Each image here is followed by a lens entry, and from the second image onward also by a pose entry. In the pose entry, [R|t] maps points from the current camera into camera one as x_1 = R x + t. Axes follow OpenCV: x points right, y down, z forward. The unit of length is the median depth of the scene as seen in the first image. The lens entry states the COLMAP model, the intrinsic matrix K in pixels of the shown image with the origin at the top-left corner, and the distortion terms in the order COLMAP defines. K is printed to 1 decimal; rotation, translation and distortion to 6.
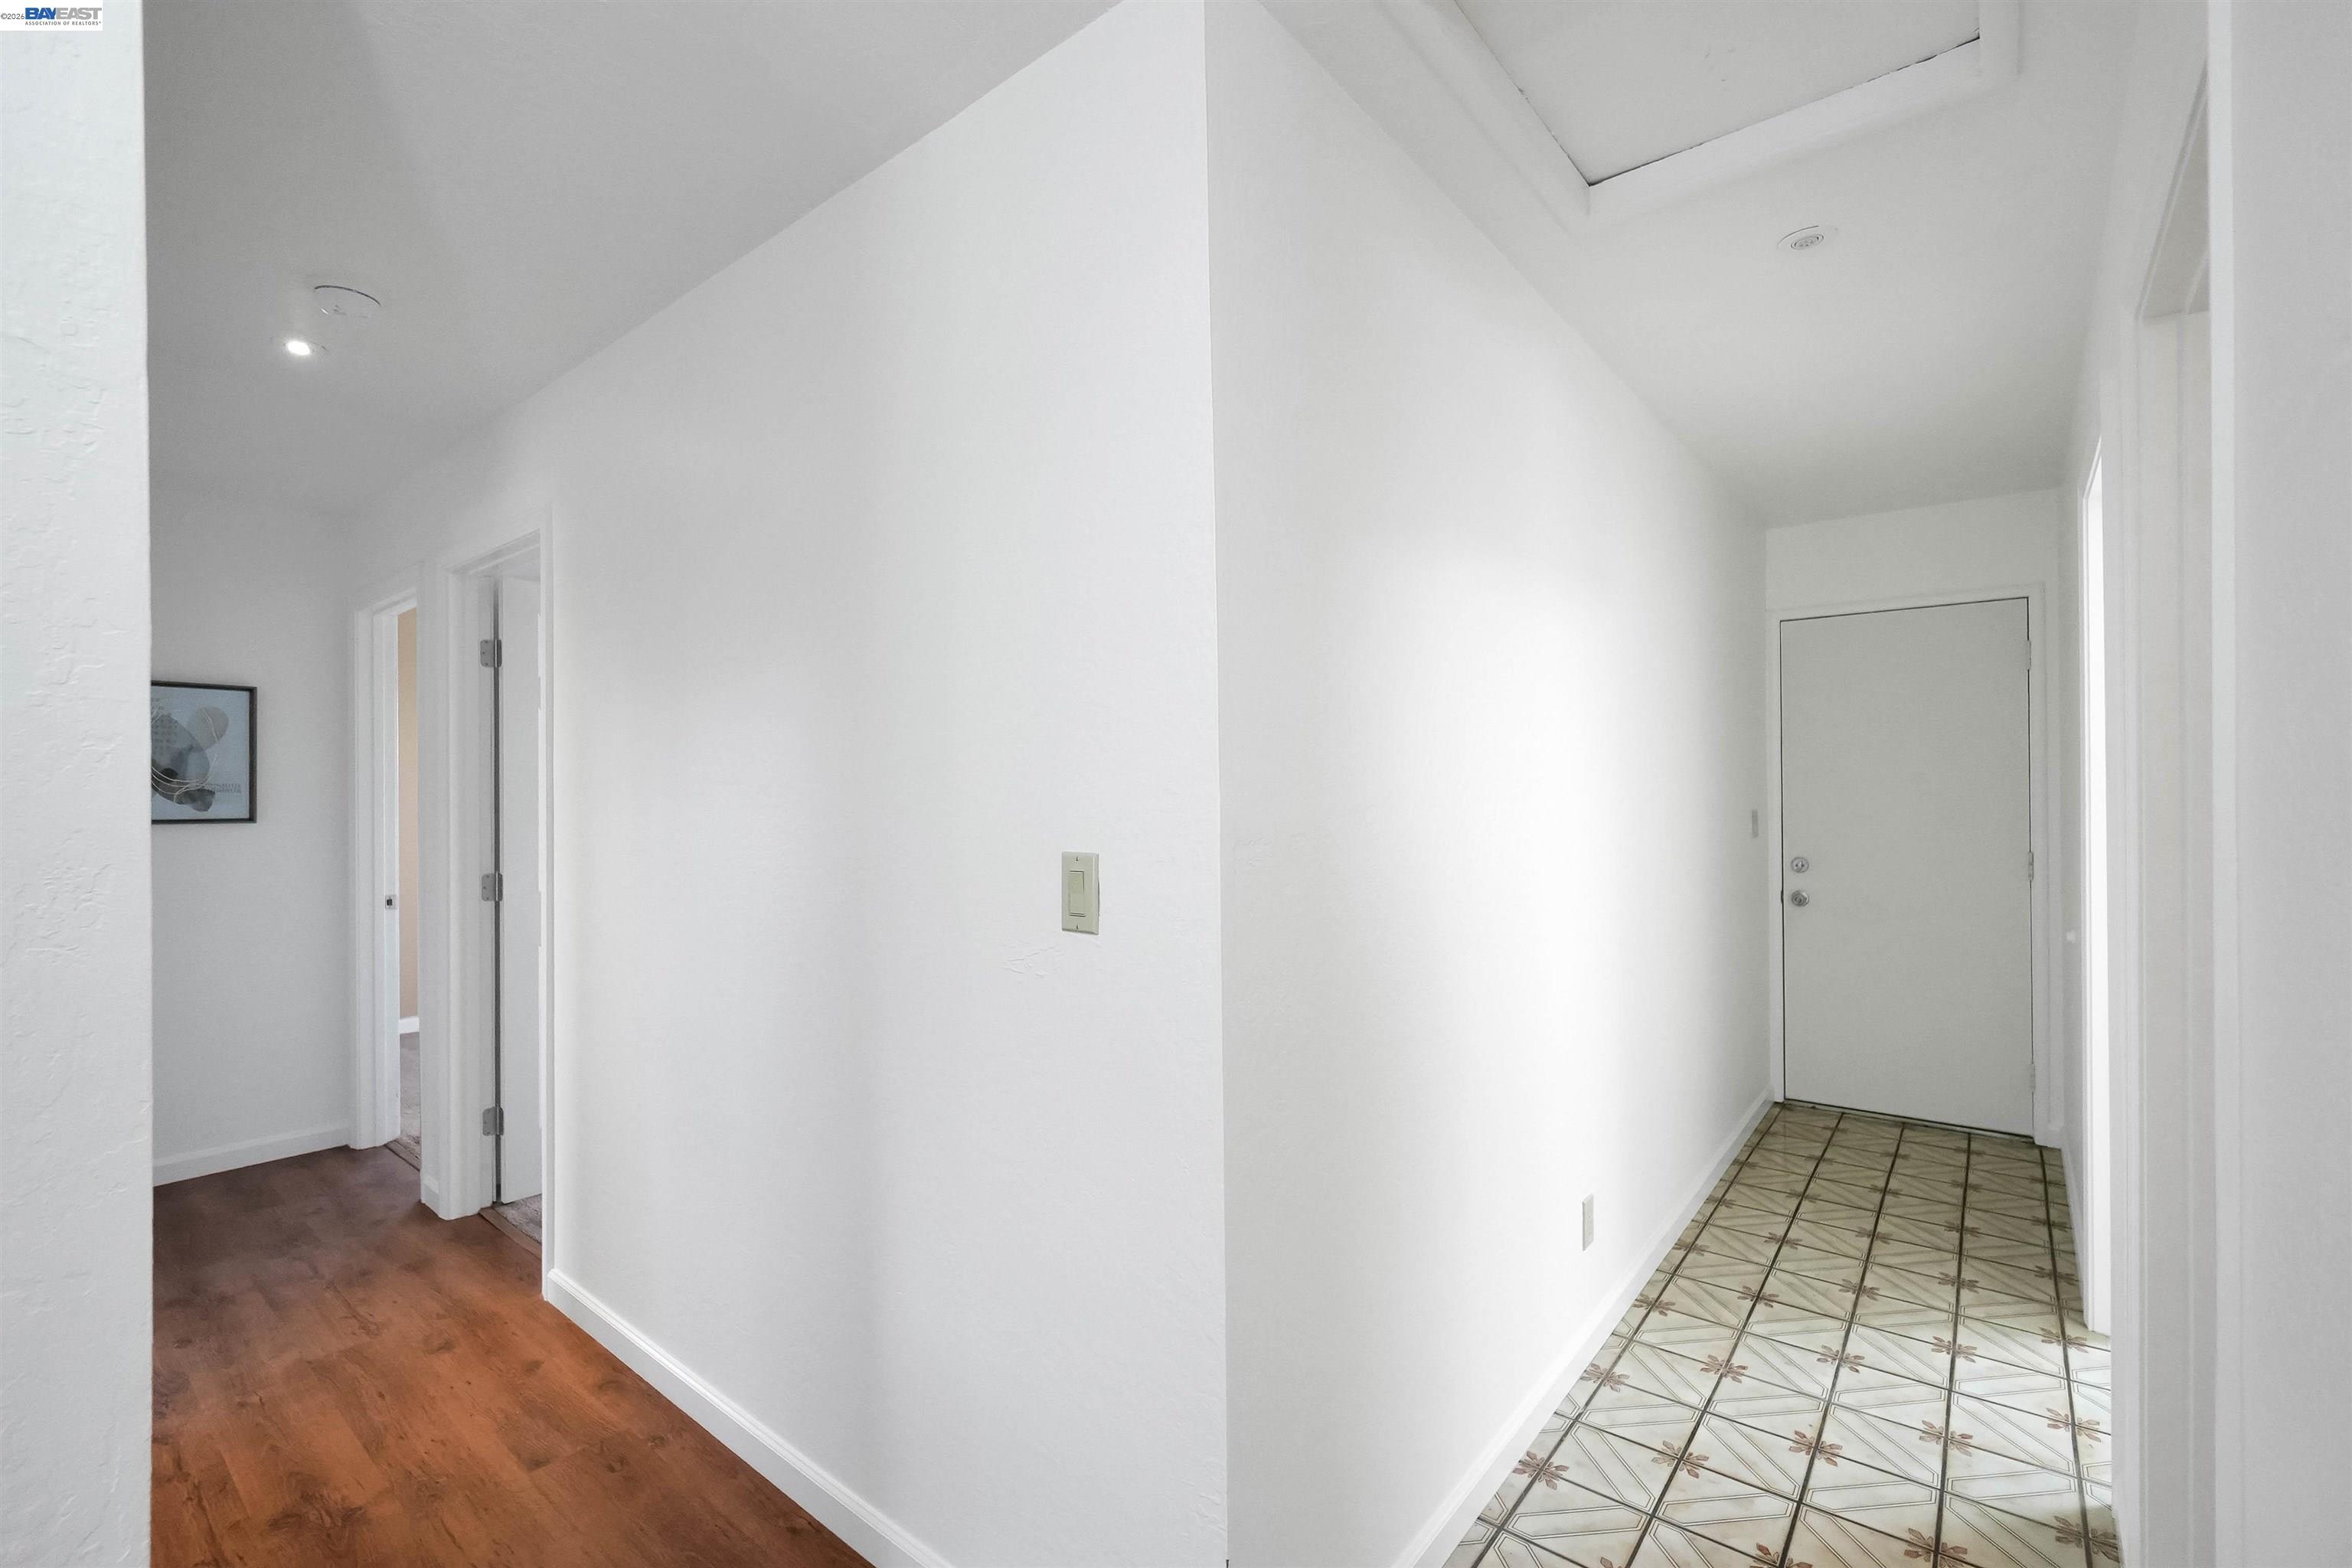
lens RADIAL K [[1026.3, 0, 1176.1], [0, 1026.3, 773.5], [0, 0, 1]] dist [-0.002608, 0.000816]
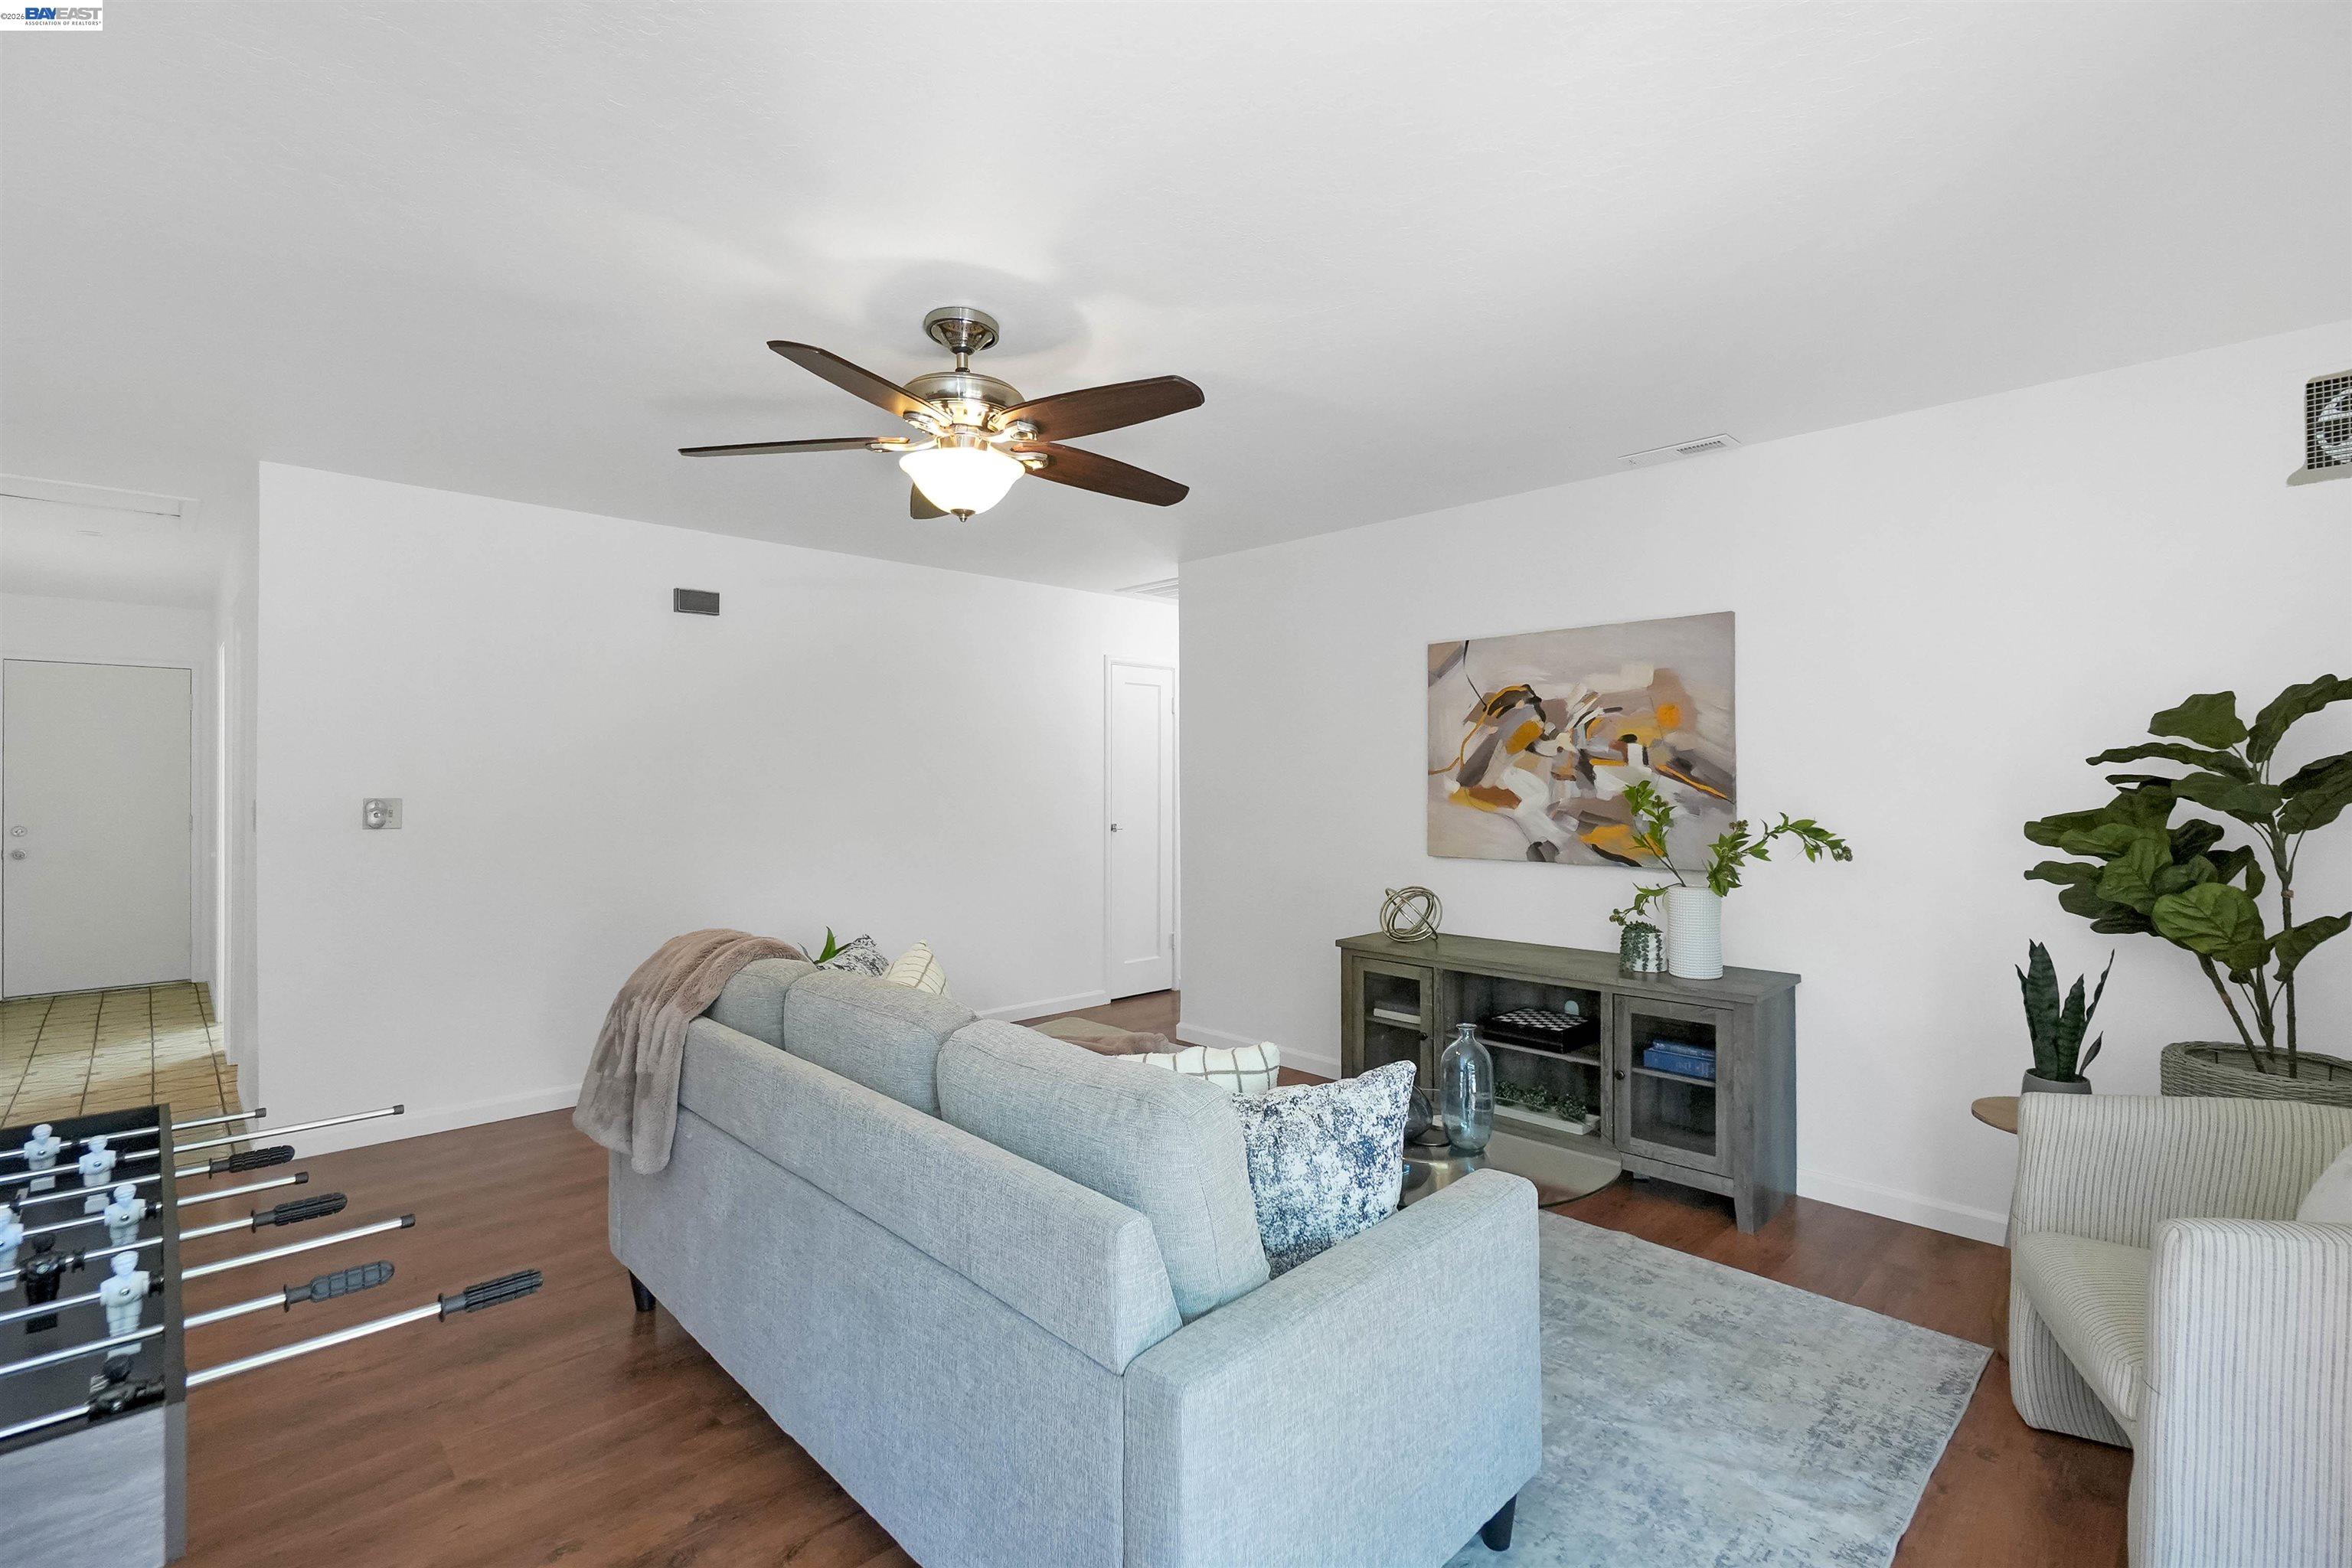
lens RADIAL K [[1026.3, 0, 1176.1], [0, 1026.3, 773.5], [0, 0, 1]] dist [-0.002608, 0.000816]
pose [[0.110835, 0.002719, 0.993835, -0.666136], [-0.002083, 0.999995, -0.002504, 0.009158], [-0.993837, -0.001793, 0.110841, -0.802963]]
